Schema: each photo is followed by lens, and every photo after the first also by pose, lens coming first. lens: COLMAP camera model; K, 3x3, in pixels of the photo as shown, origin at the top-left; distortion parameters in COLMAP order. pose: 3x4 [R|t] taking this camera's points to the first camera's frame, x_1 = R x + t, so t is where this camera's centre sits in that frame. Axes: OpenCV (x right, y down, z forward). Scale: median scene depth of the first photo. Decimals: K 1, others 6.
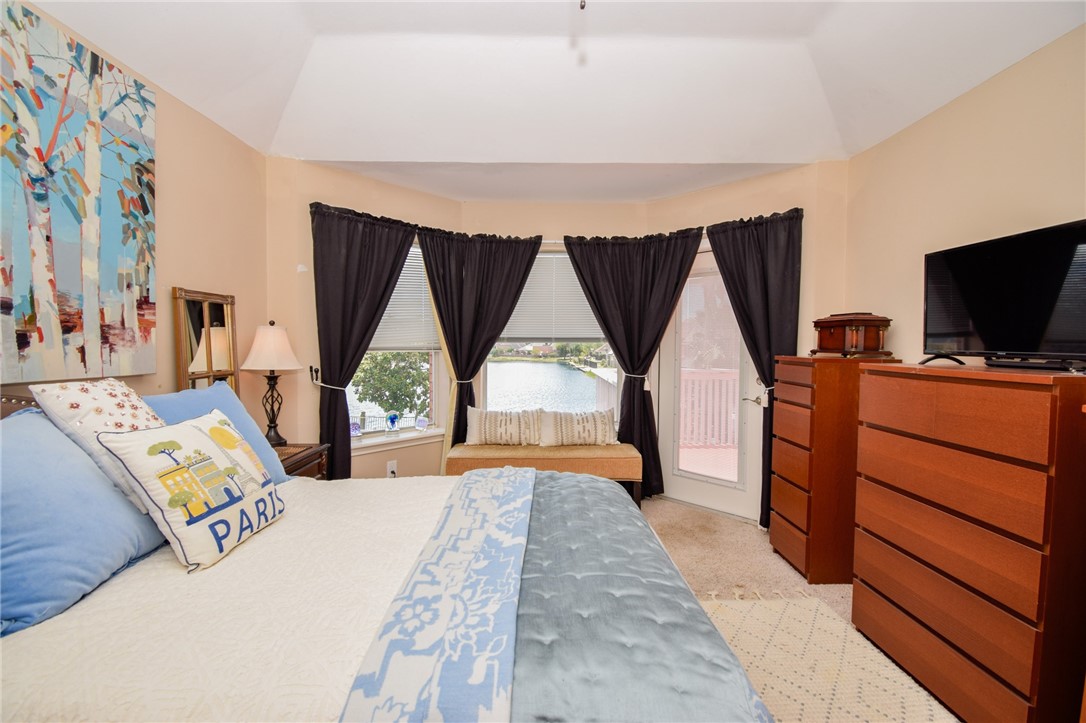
lens RADIAL K [[471.7, 0, 553.7], [0, 471.7, 362.1], [0, 0, 1]] dist [0.015653, -0.019430]
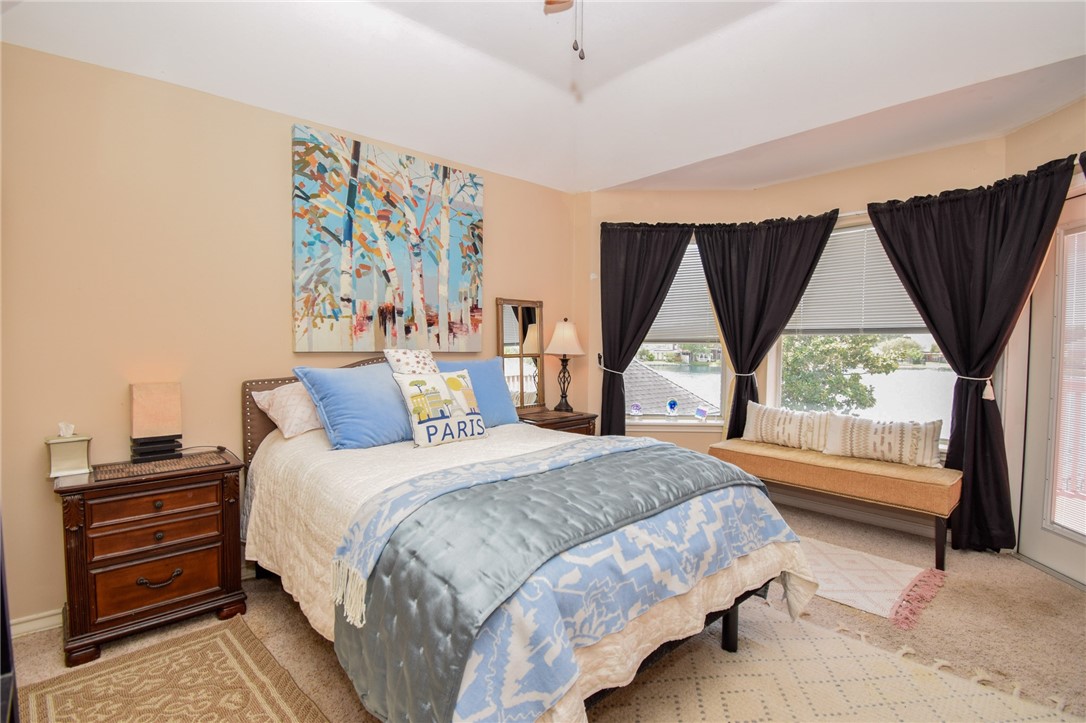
lens RADIAL K [[484.0, 0, 543.0], [0, 484.0, 361.5], [0, 0, 1]] dist [0.027139, -0.030566]
pose [[0.683795, 0.030687, -0.729029, 0.525044], [-0.032120, 0.999413, 0.011940, 0.031033], [0.728967, 0.015252, 0.684379, 0.019935]]
